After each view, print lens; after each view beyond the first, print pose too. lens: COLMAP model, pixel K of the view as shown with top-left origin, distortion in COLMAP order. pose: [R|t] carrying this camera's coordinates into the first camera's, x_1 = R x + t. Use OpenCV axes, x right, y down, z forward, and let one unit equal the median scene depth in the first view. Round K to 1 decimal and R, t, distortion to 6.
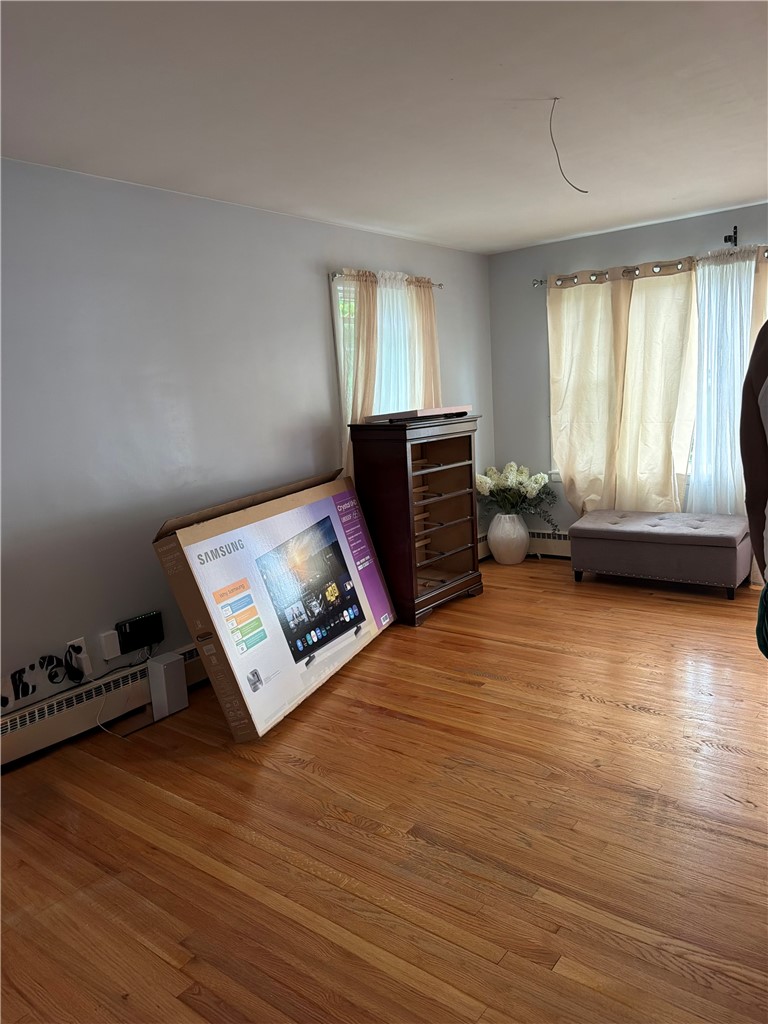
lens RADIAL K [[720.9, 0, 383.7], [0, 720.9, 510.7], [0, 0, 1]] dist [0.016943, -0.031515]
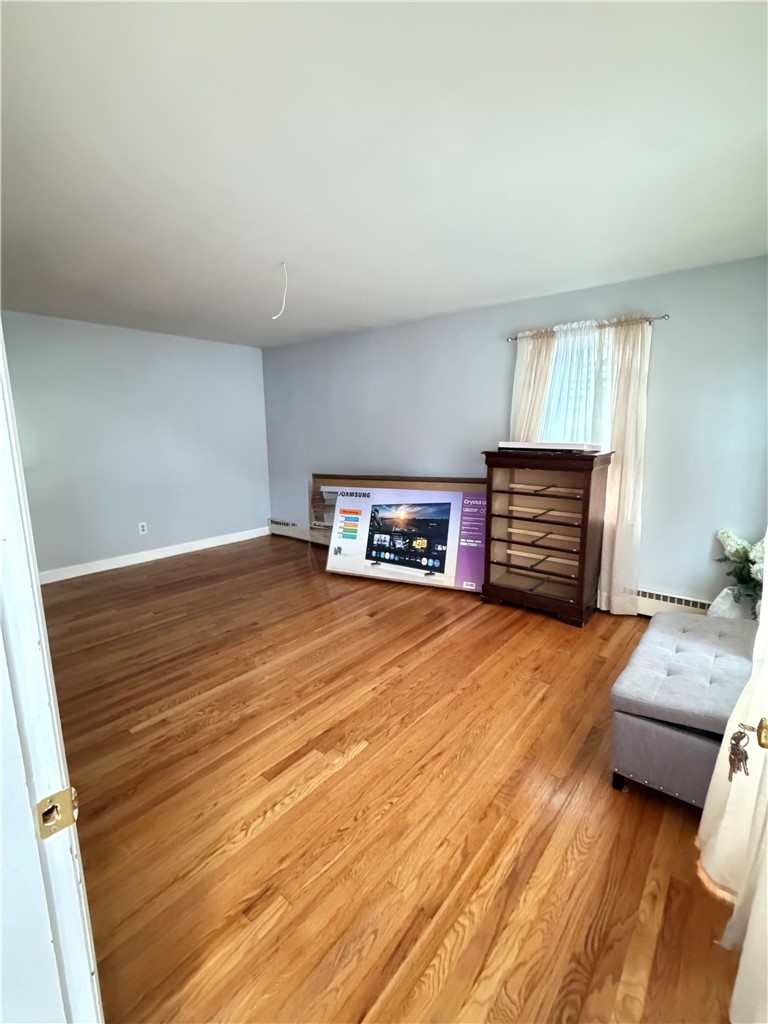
lens RADIAL K [[463.4, 0, 384.8], [0, 463.4, 511.0], [0, 0, 1]] dist [-0.005380, -0.000274]
pose [[-0.023435, 0.235208, -0.971662, 0.992014], [-0.161065, 0.958344, 0.235869, -0.207786], [0.986666, 0.162028, 0.015425, 0.912041]]
